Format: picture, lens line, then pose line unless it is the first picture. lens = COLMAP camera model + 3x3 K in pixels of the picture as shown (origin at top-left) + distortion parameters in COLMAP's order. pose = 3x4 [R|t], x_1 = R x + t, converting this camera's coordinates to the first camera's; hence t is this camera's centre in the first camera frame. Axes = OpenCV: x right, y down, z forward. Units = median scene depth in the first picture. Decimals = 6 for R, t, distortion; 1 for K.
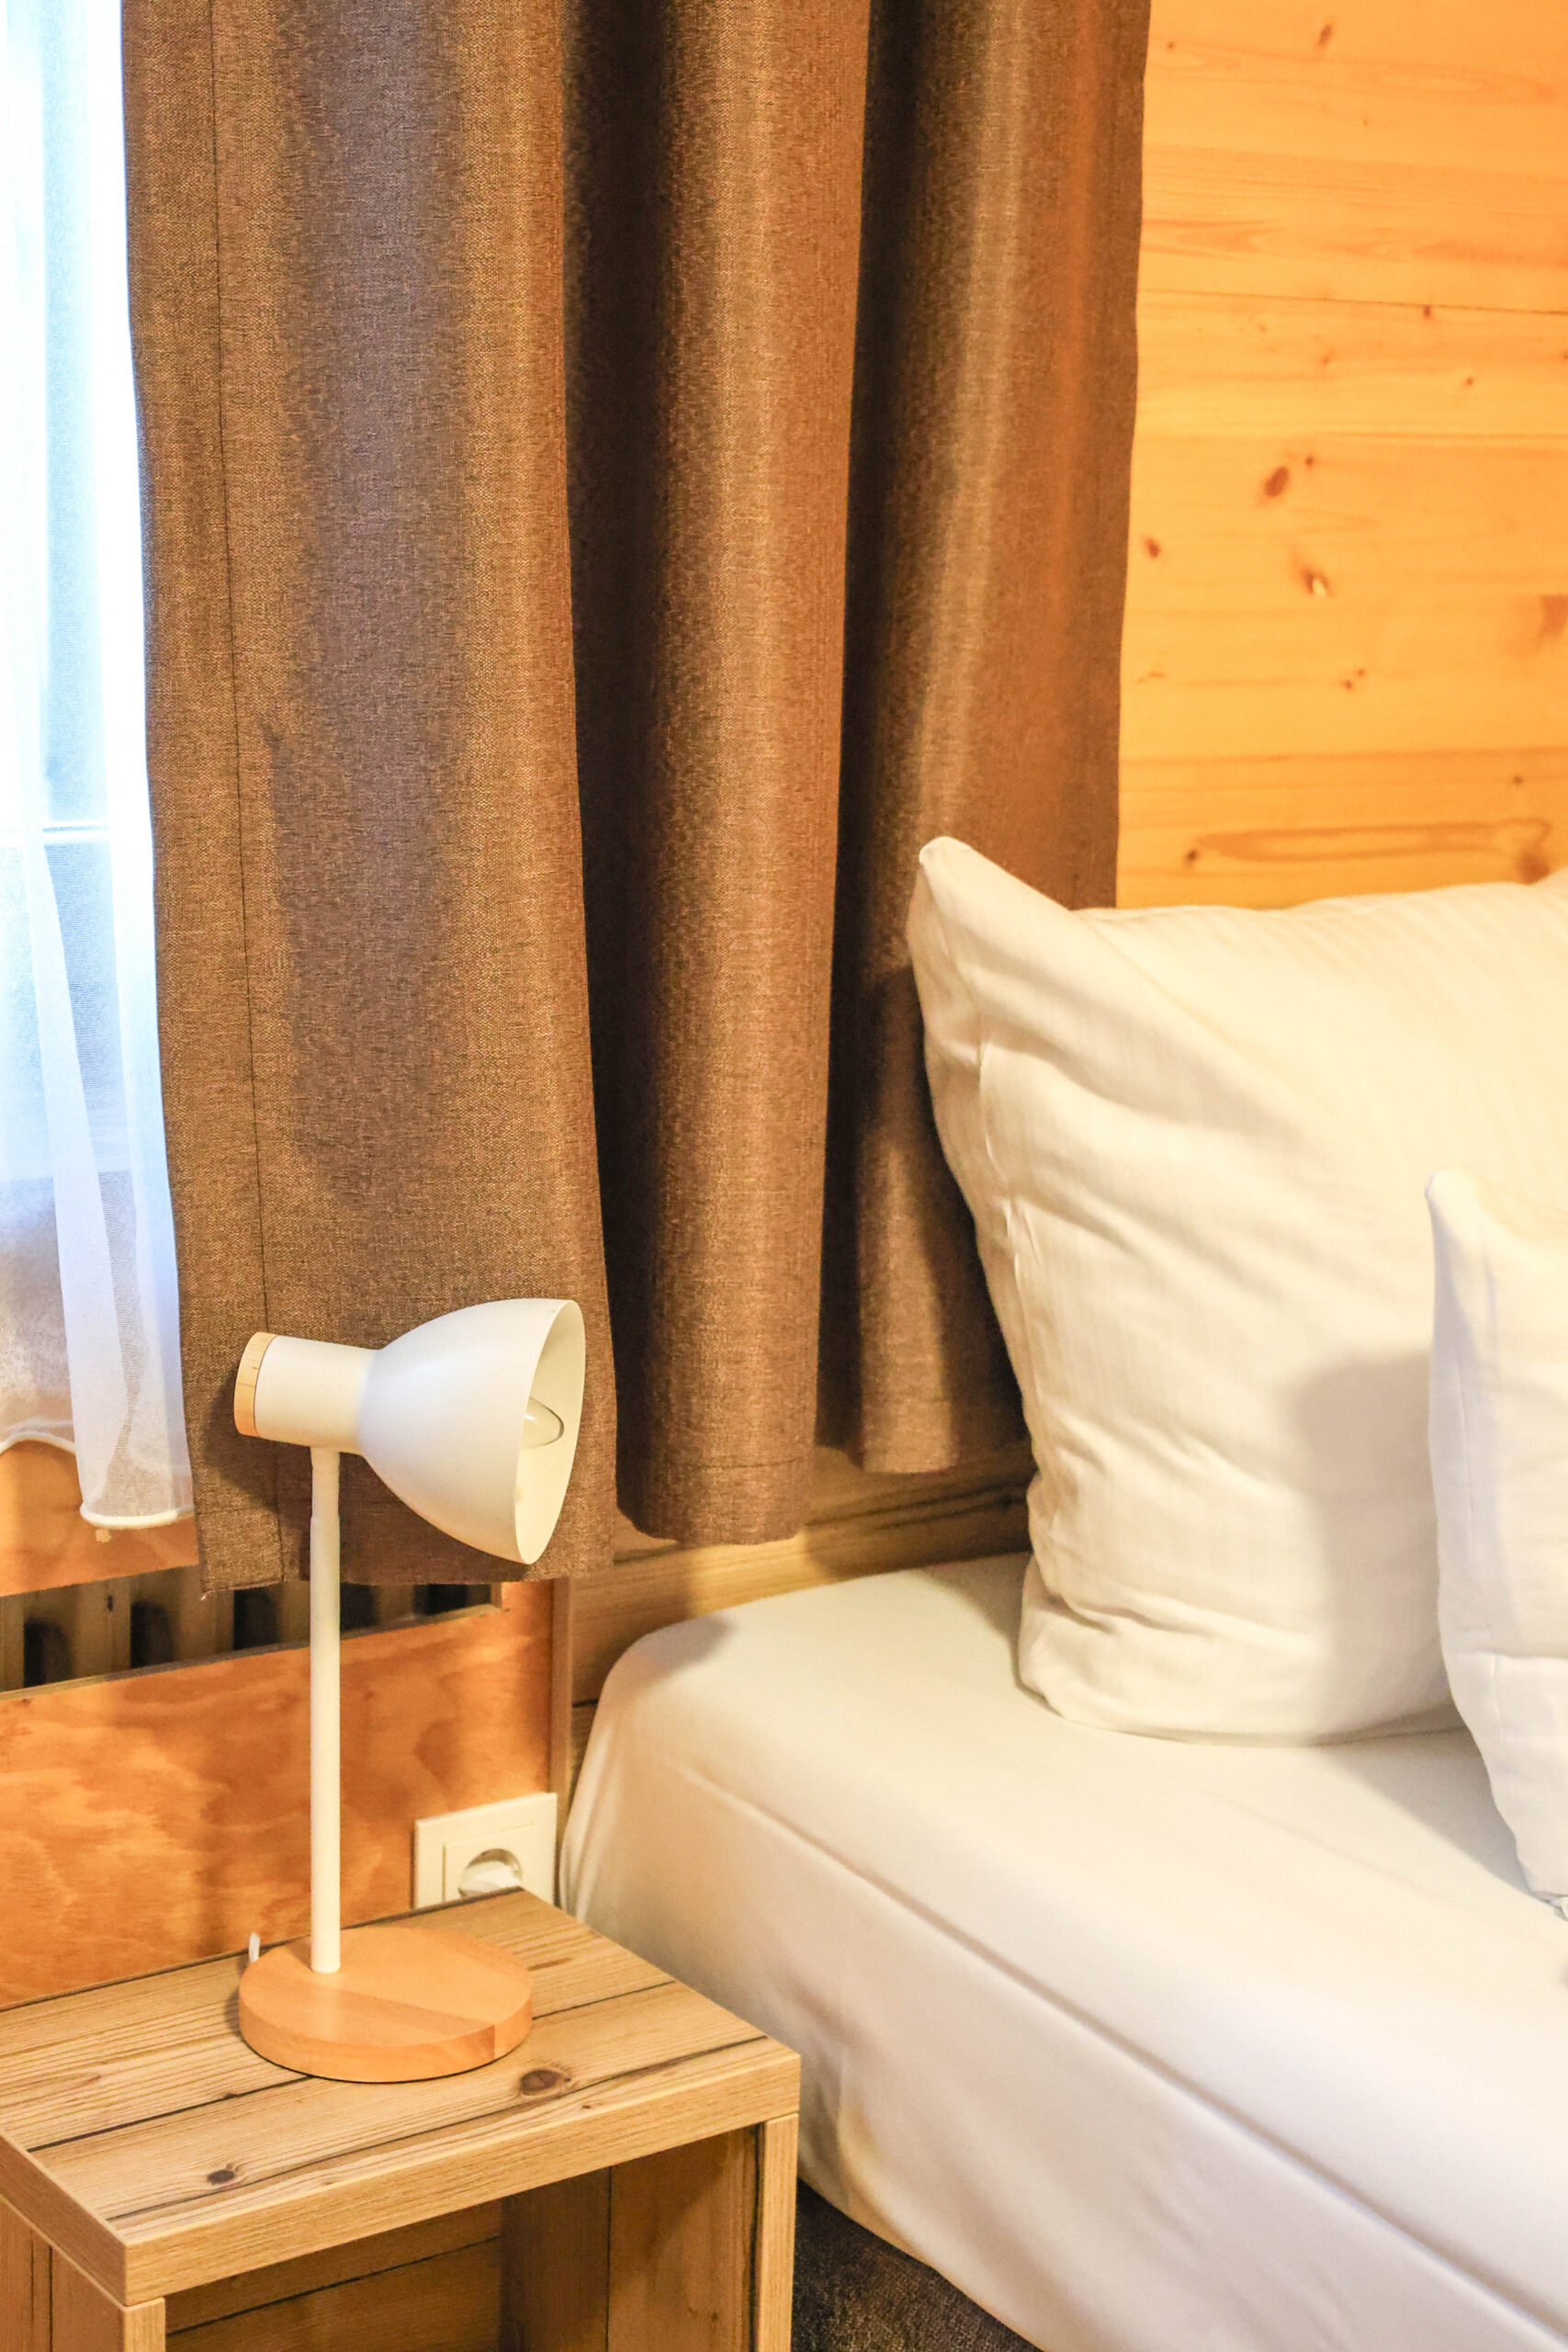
lens RADIAL K [[3682.0, 0, 784.0], [0, 3682.0, 1176.0], [0, 0, 1]] dist [-0.024634, 0.053340]
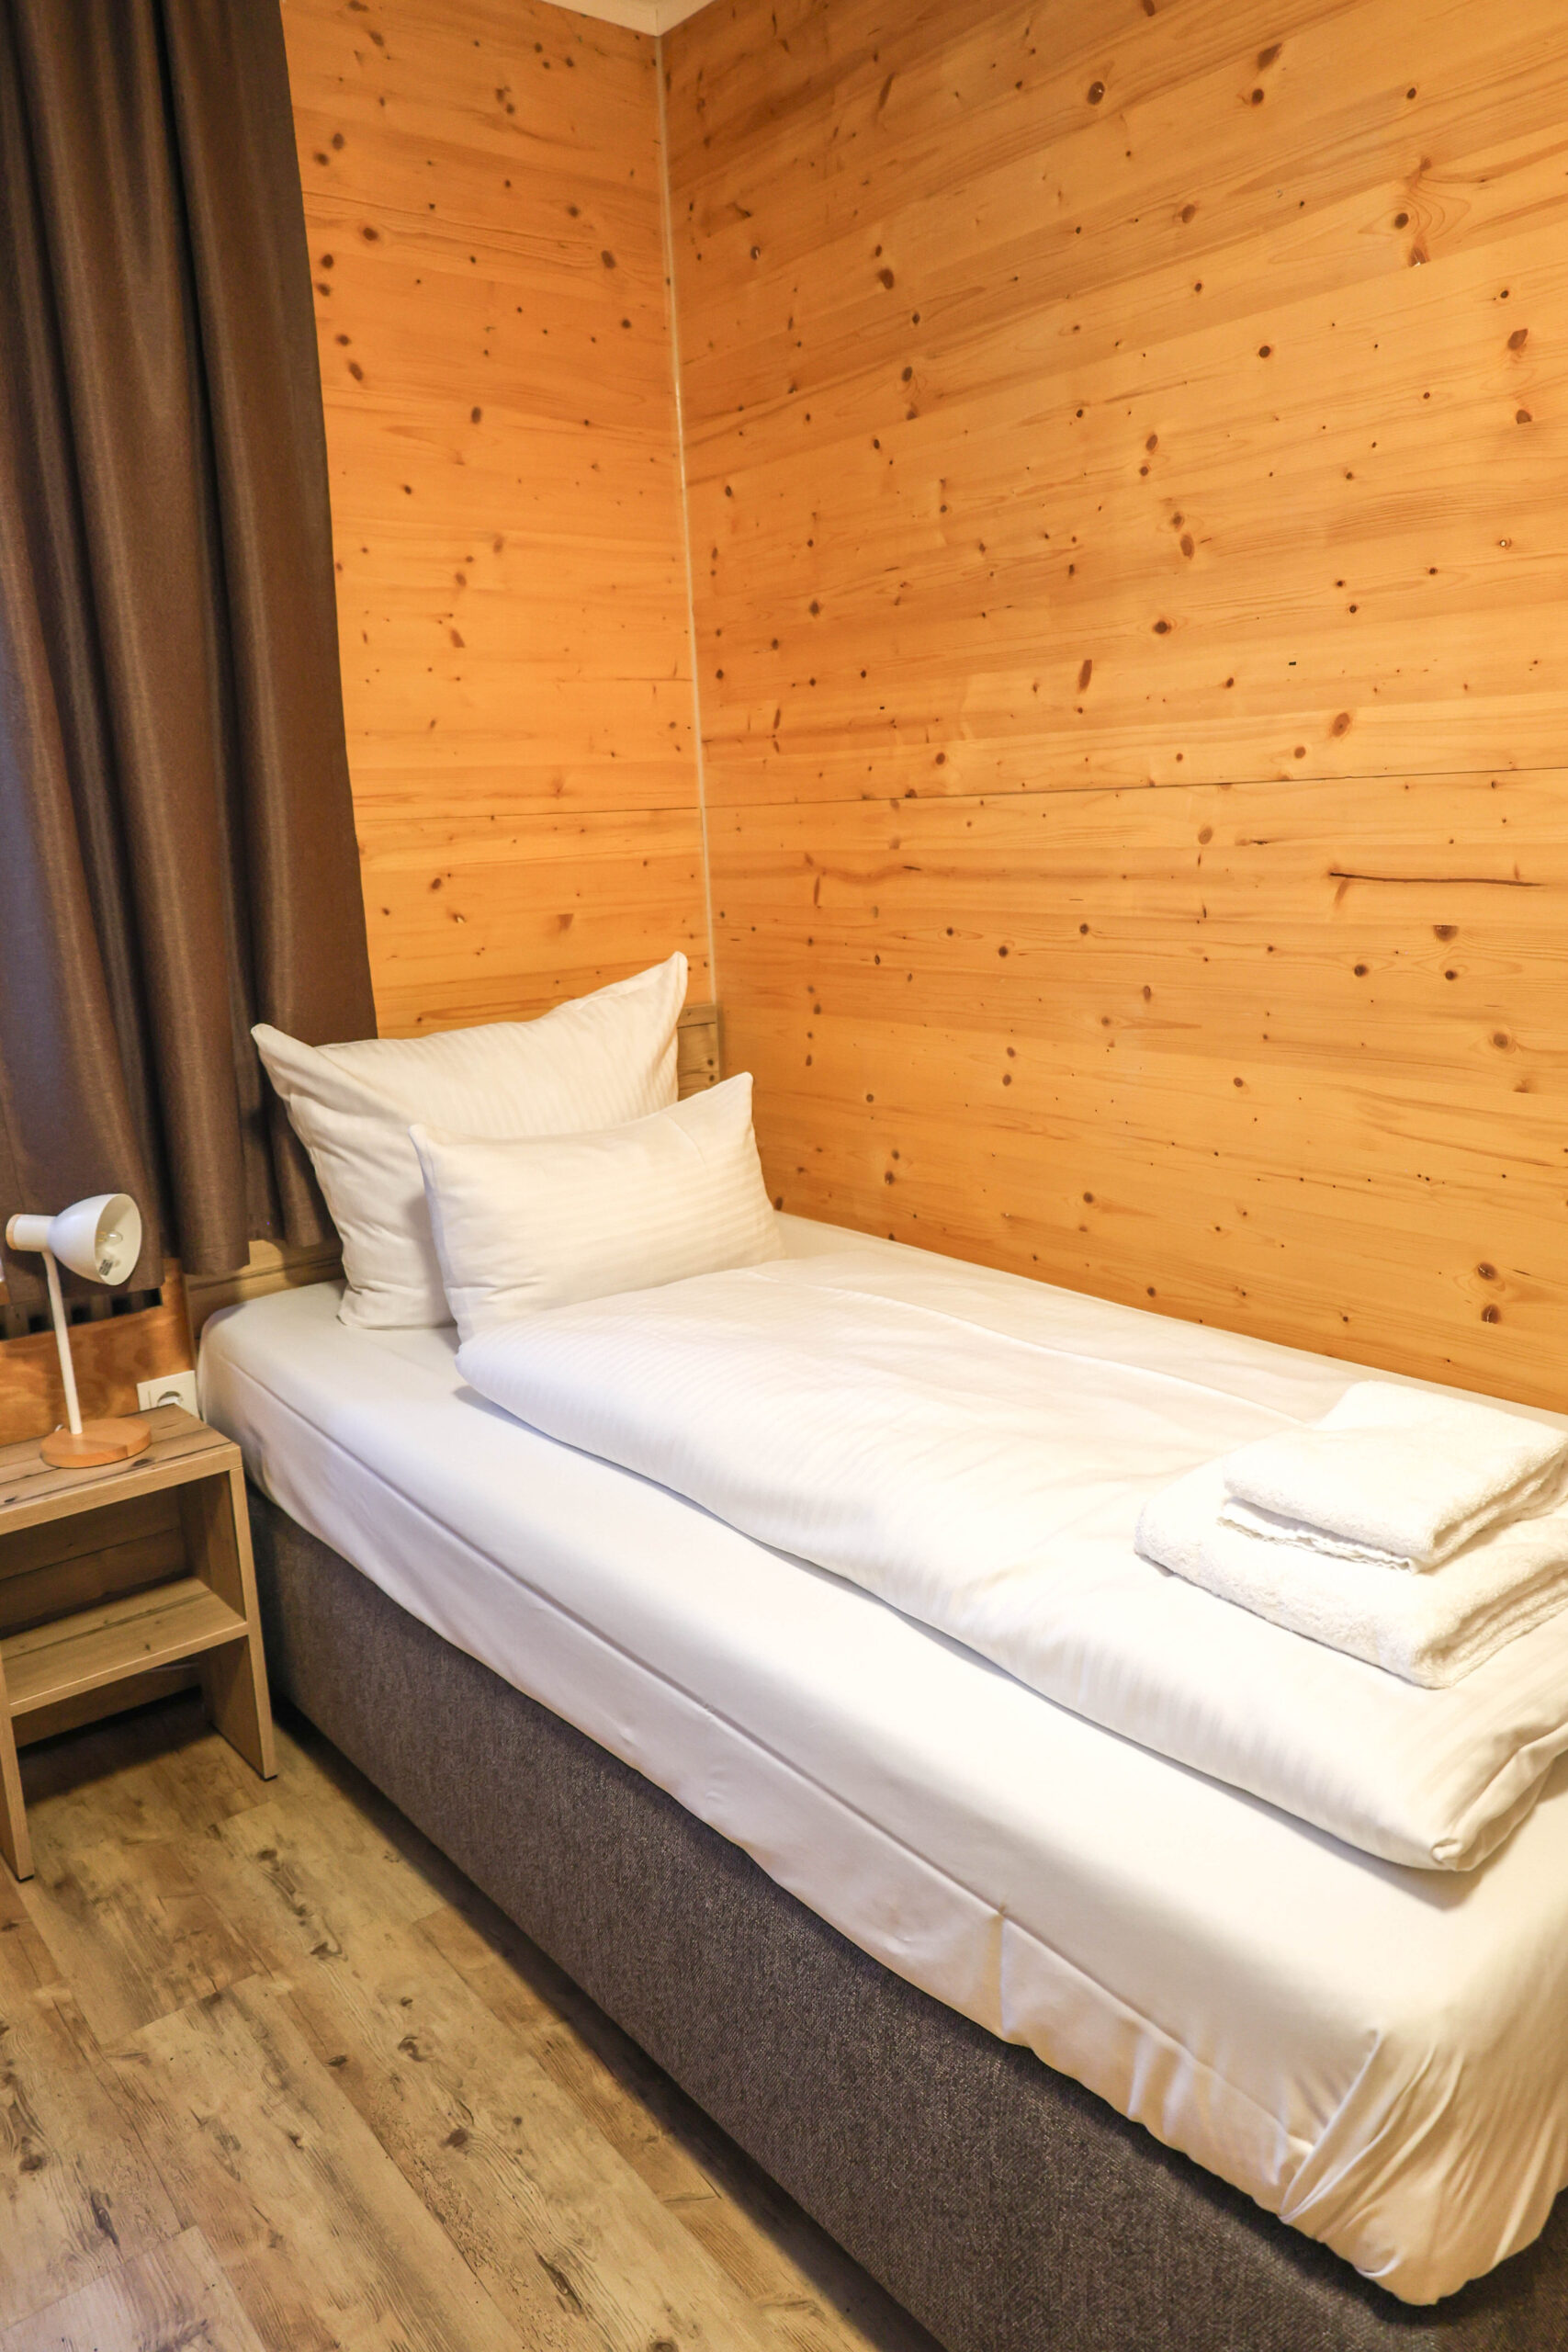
lens RADIAL K [[1612.6, 0, 790.3], [0, 1612.6, 1166.0], [0, 0, 1]] dist [-0.009615, 0.005044]
pose [[0.995308, -0.083564, 0.048768, 0.370300], [0.082891, 0.996436, 0.015653, 0.032094], [-0.049902, -0.011537, 0.998687, -0.272828]]
